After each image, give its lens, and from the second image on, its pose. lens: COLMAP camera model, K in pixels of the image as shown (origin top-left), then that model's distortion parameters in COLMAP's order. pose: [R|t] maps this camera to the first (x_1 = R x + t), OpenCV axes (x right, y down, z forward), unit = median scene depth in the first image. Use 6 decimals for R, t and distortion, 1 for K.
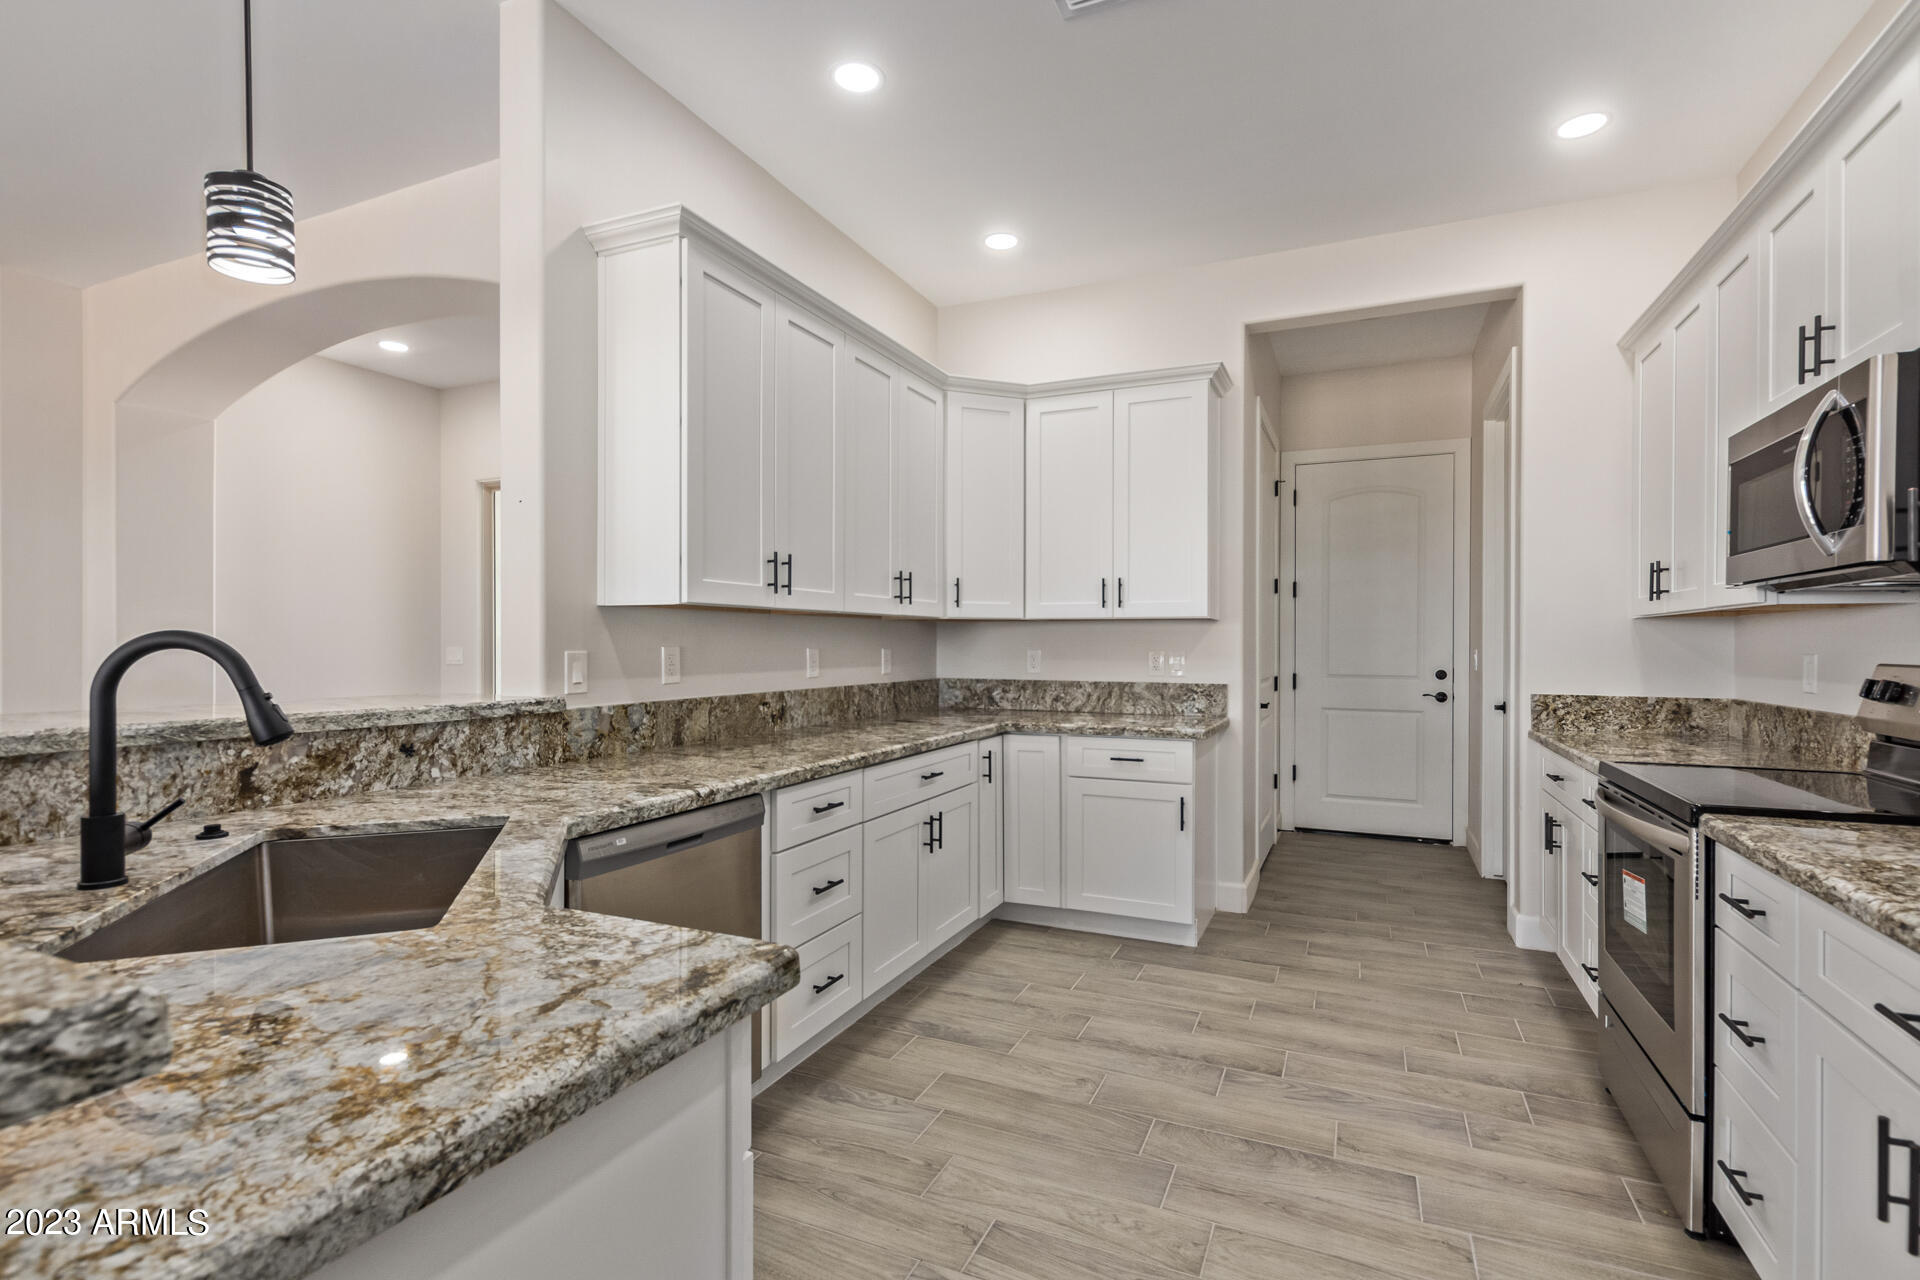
lens RADIAL K [[898.9, 0, 960.0], [0, 898.9, 640.0], [0, 0, 1]] dist [0.000677, -0.000165]
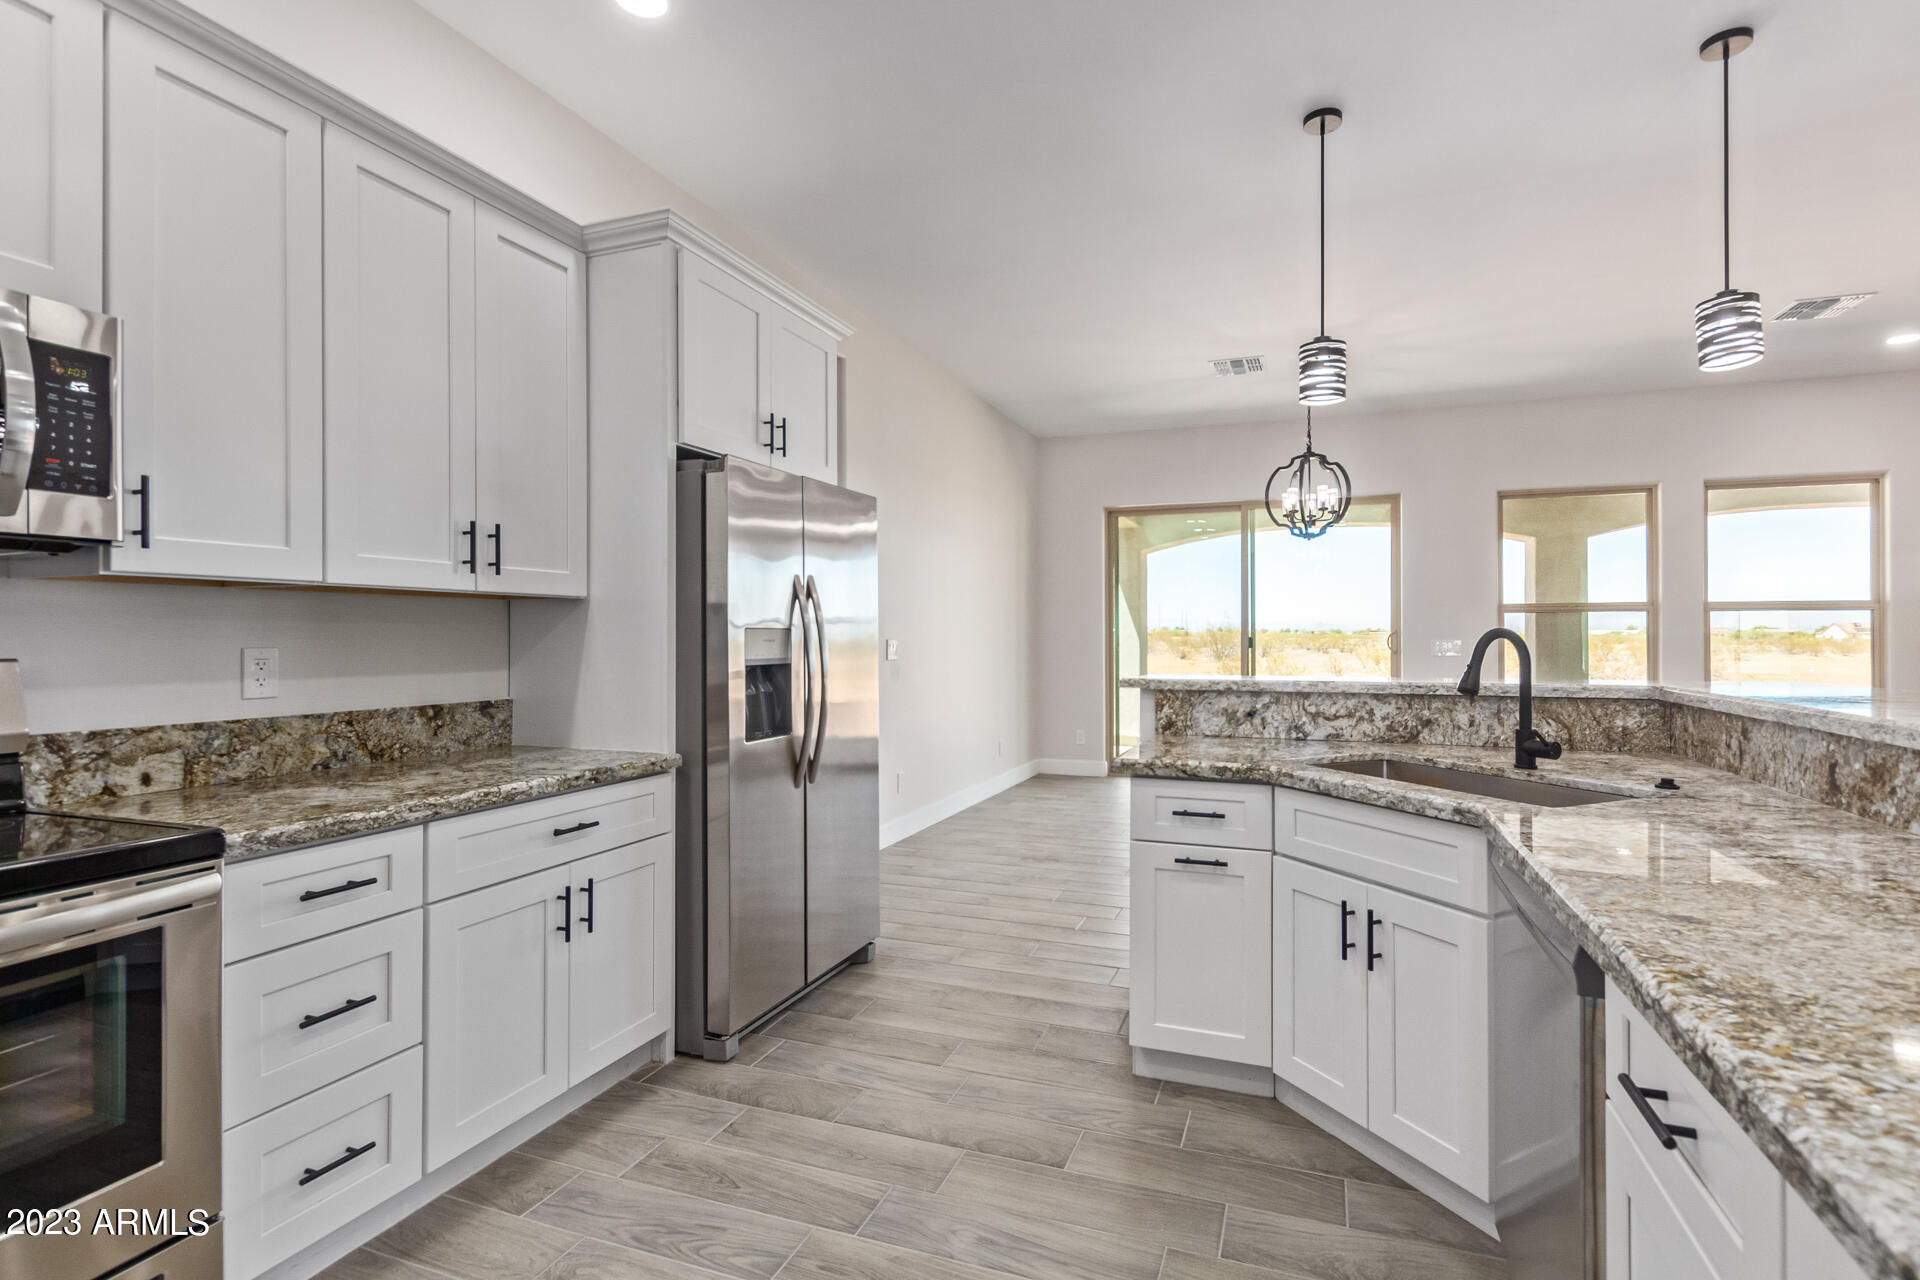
lens RADIAL K [[898.9, 0, 960.0], [0, 898.9, 640.0], [0, 0, 1]] dist [0.000677, -0.000165]
pose [[-0.995709, -0.002897, -0.092494, 0.113409], [-0.003499, 0.999974, 0.006344, 0.005650], [0.092473, 0.006641, -0.995693, 1.015340]]
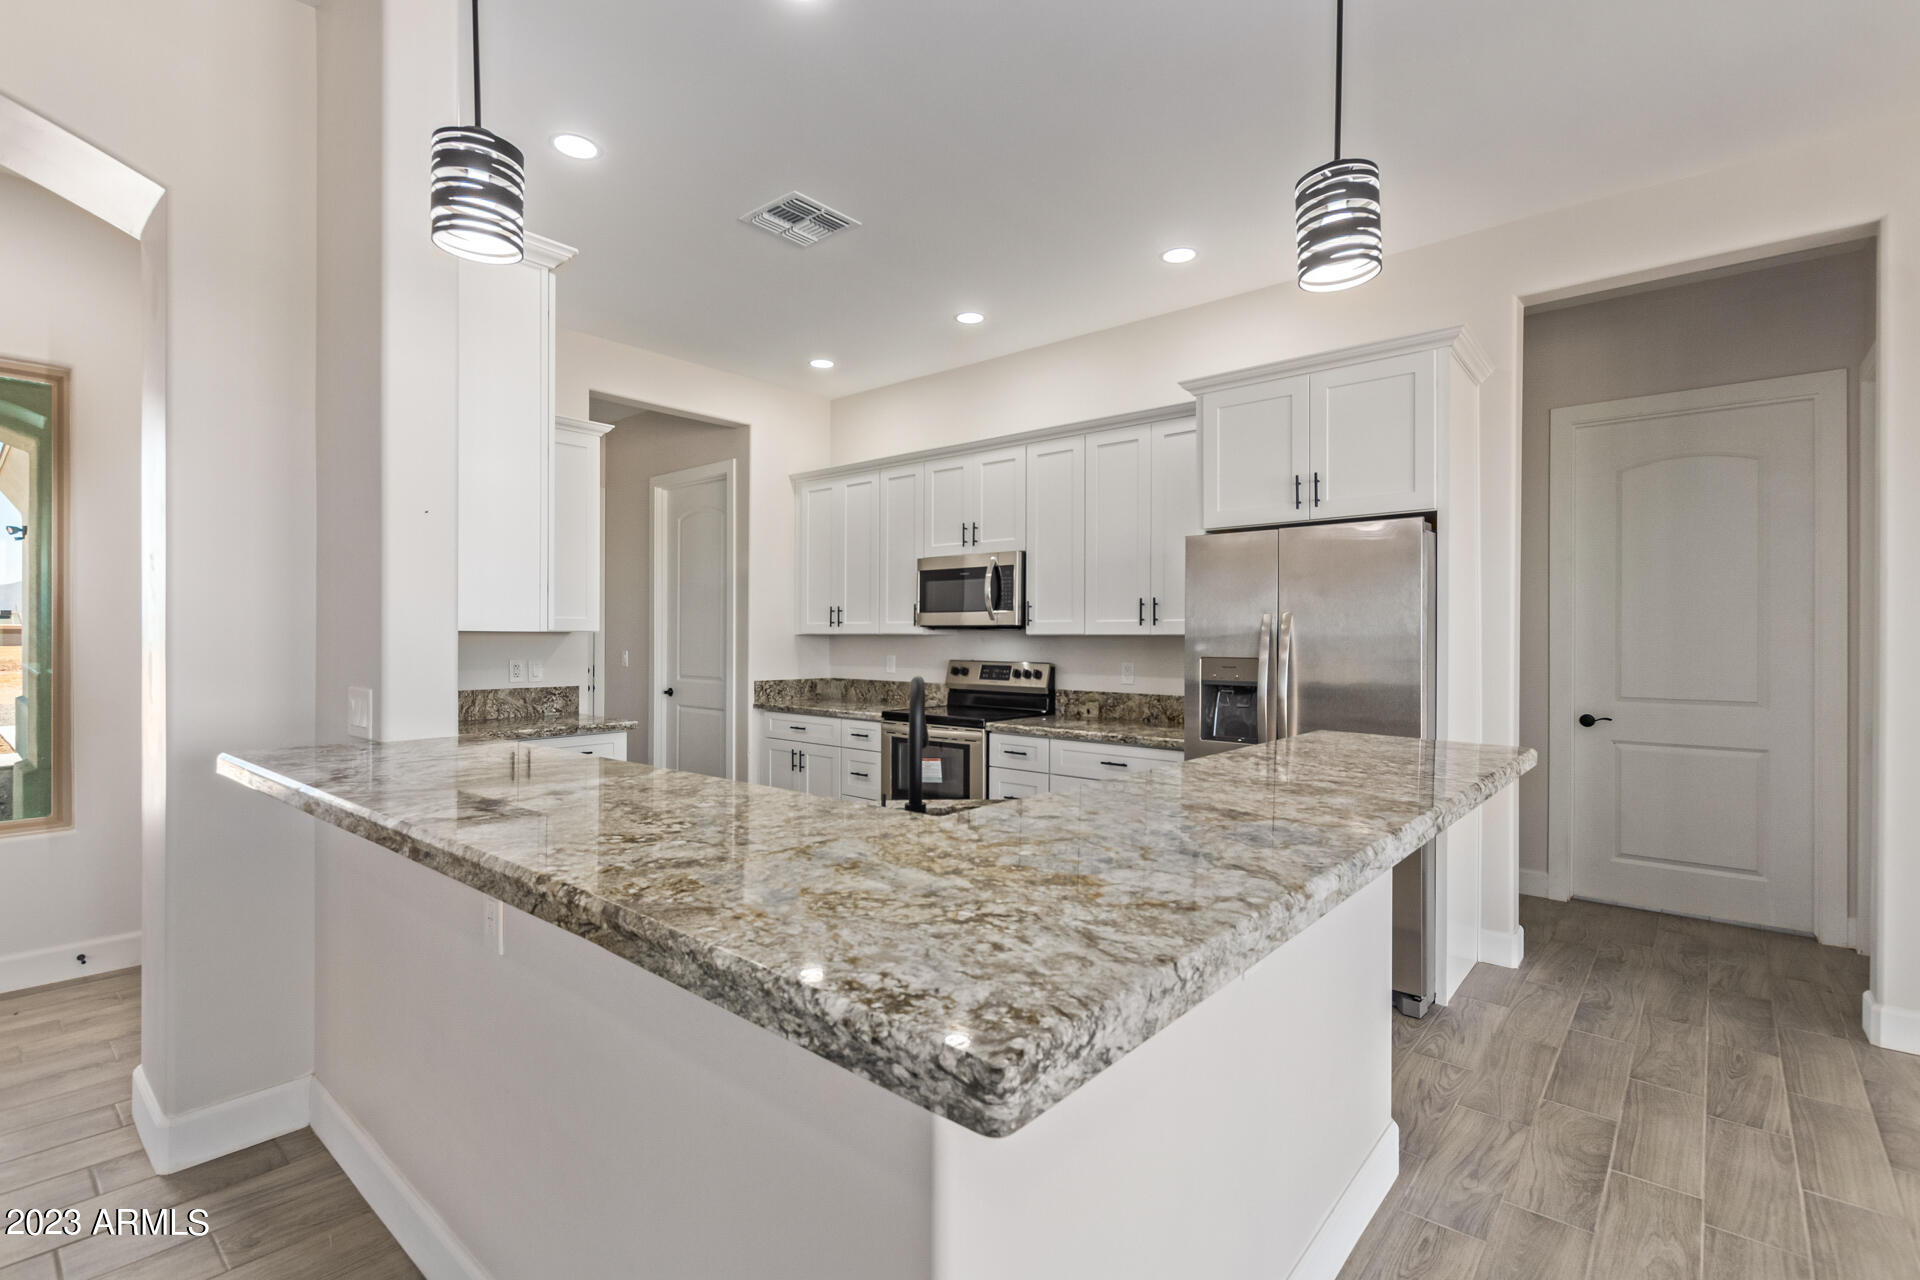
lens RADIAL K [[898.9, 0, 960.0], [0, 898.9, 640.0], [0, 0, 1]] dist [0.000677, -0.000165]
pose [[0.250607, -0.002244, 0.968086, -0.872450], [-0.003206, 0.999990, 0.003148, -0.020314], [-0.968084, -0.003893, 0.250597, 0.254353]]
